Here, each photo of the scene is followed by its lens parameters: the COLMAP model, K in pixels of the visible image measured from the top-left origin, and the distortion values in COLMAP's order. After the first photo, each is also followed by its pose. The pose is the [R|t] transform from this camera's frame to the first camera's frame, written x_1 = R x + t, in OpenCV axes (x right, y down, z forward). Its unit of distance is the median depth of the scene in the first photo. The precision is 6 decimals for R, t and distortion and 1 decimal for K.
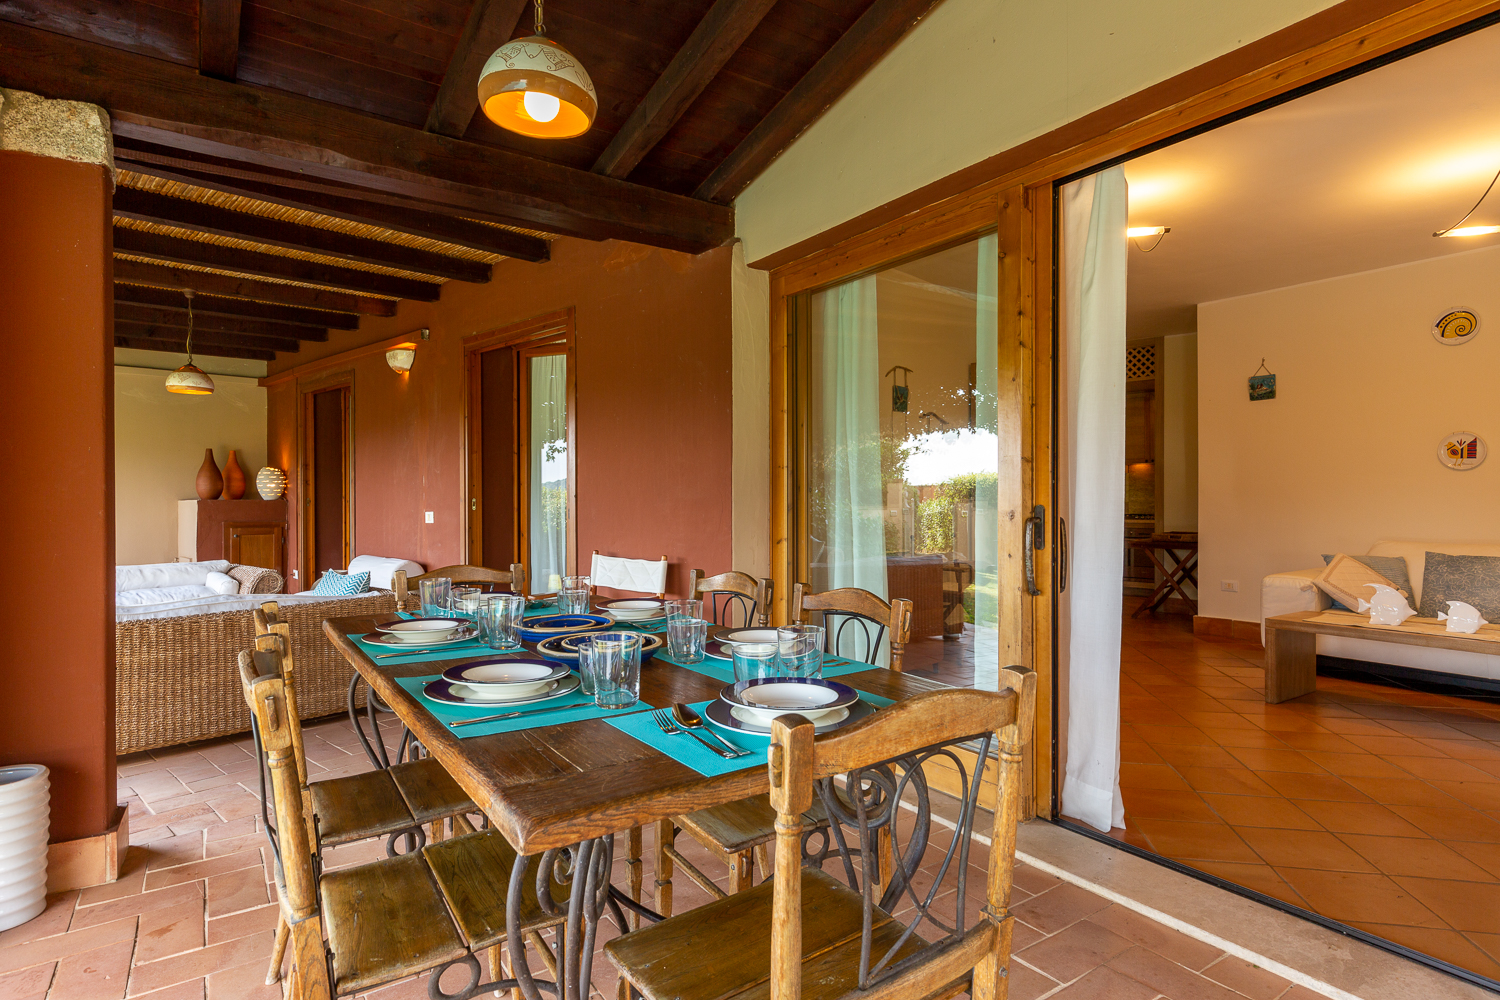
lens RADIAL K [[789.2, 0, 758.4], [0, 789.2, 499.6], [0, 0, 1]] dist [0.004100, -0.000861]
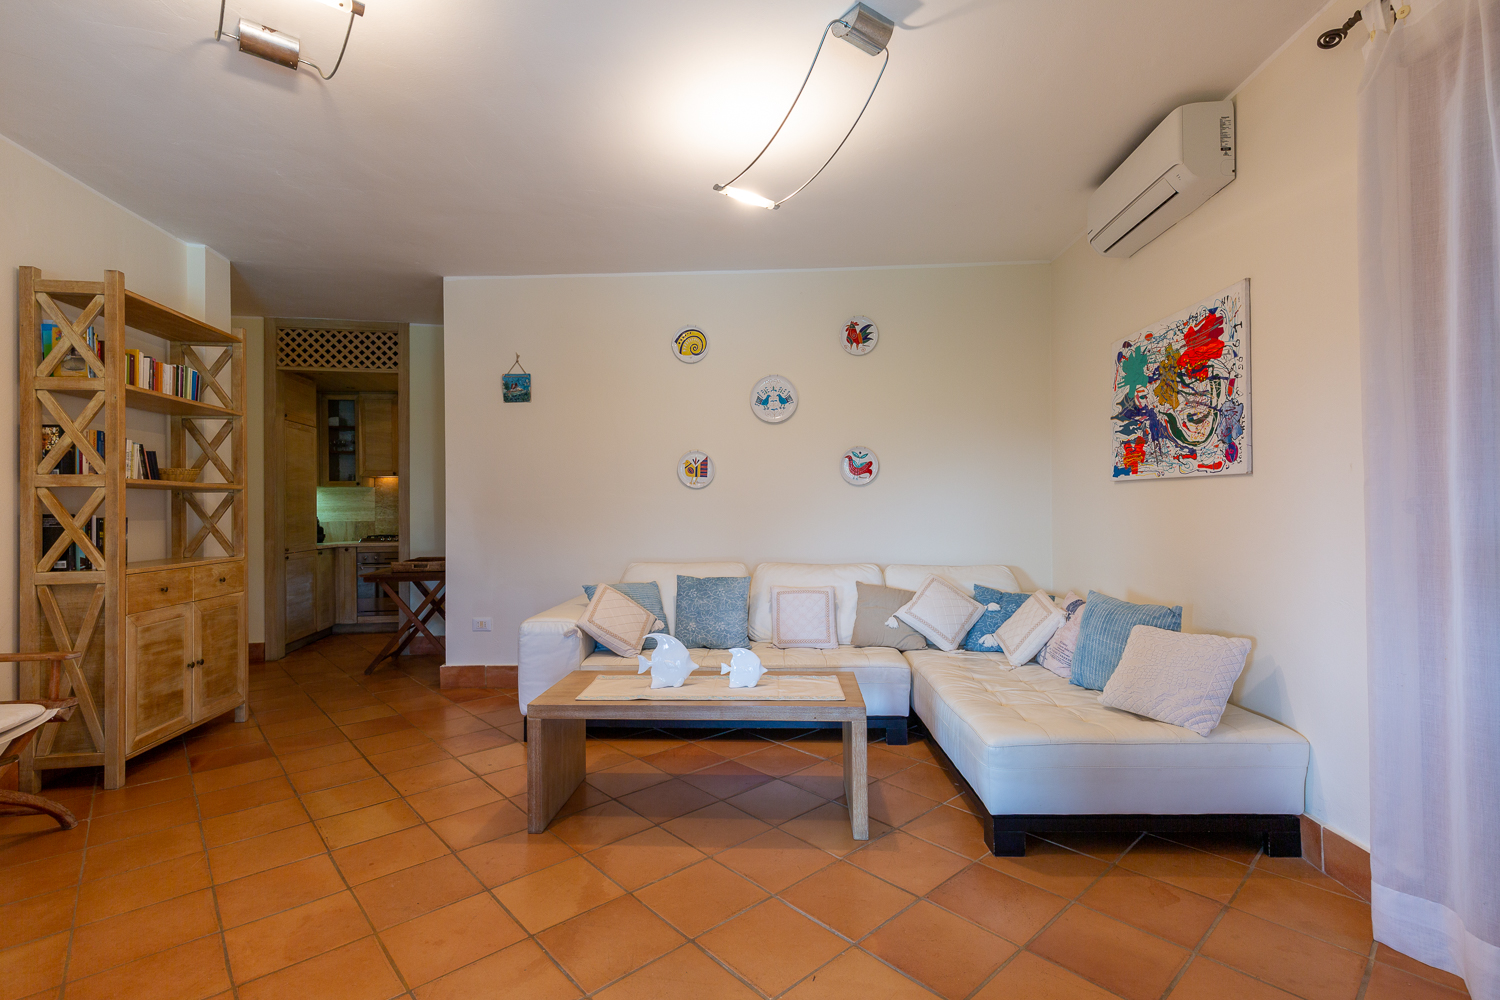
lens RADIAL K [[674.2, 0, 756.1], [0, 674.2, 501.1], [0, 0, 1]] dist [0.009553, -0.000569]
pose [[0.607758, 0.007483, 0.794087, 0.218610], [0.008333, 0.999840, -0.015799, -0.006261], [-0.794078, 0.016219, 0.607599, 0.357390]]
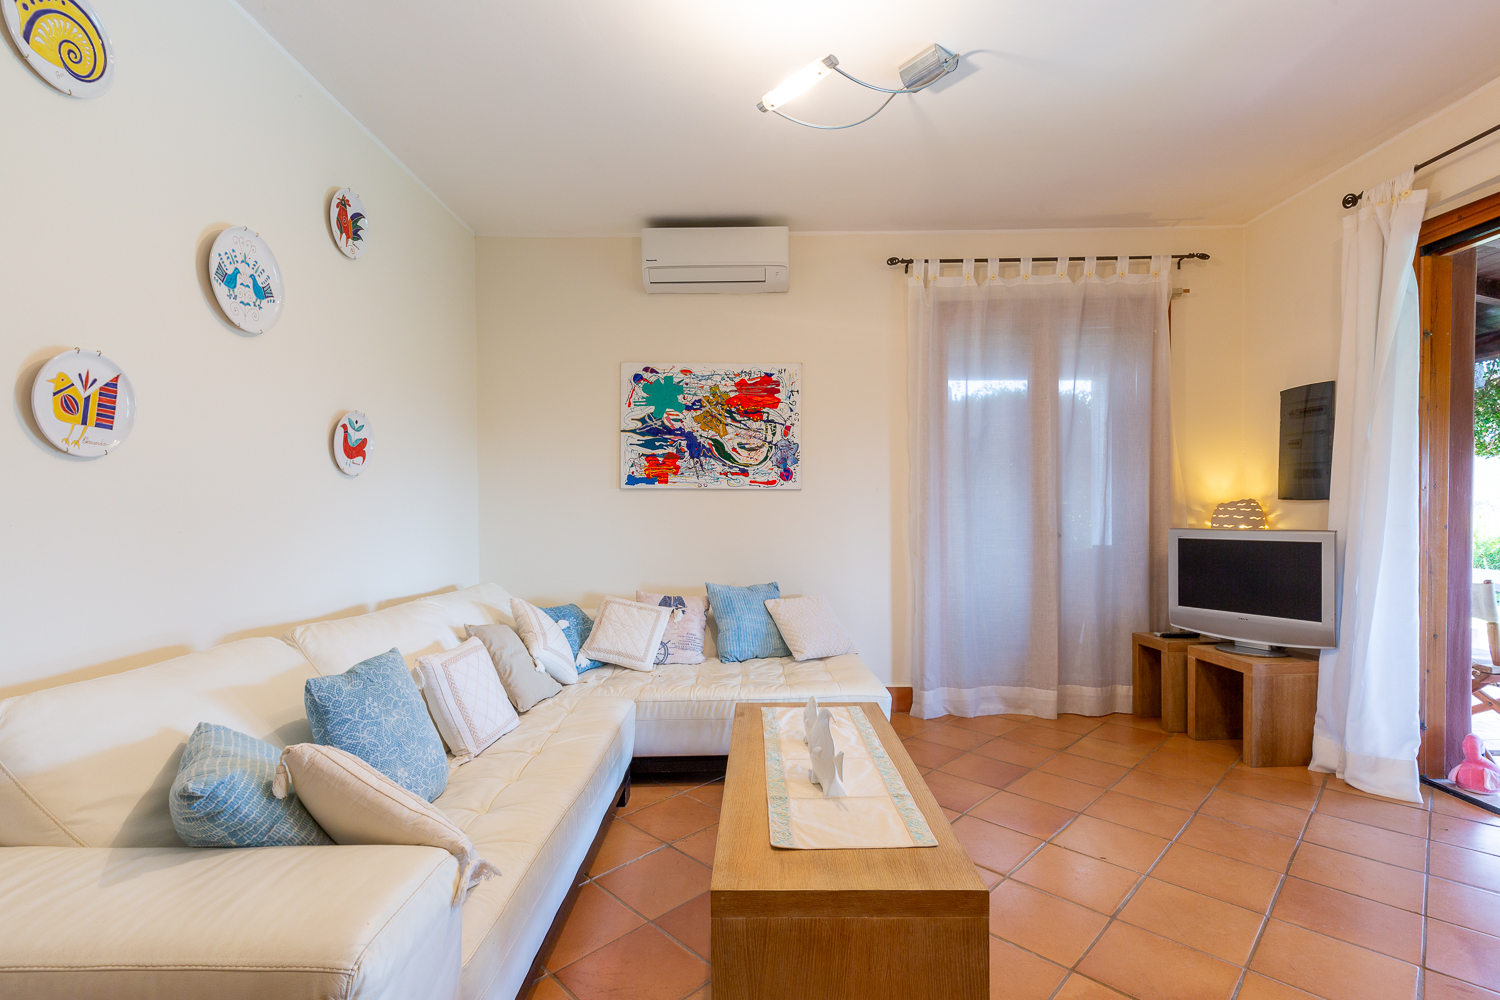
lens RADIAL K [[681.3, 0, 759.4], [0, 681.3, 517.6], [0, 0, 1]] dist [0.012450, -0.000979]
pose [[-0.822927, 0.003506, 0.568136, 0.393321], [0.012901, 0.999838, 0.012517, -0.009005], [-0.568001, 0.017630, -0.822839, 0.914912]]
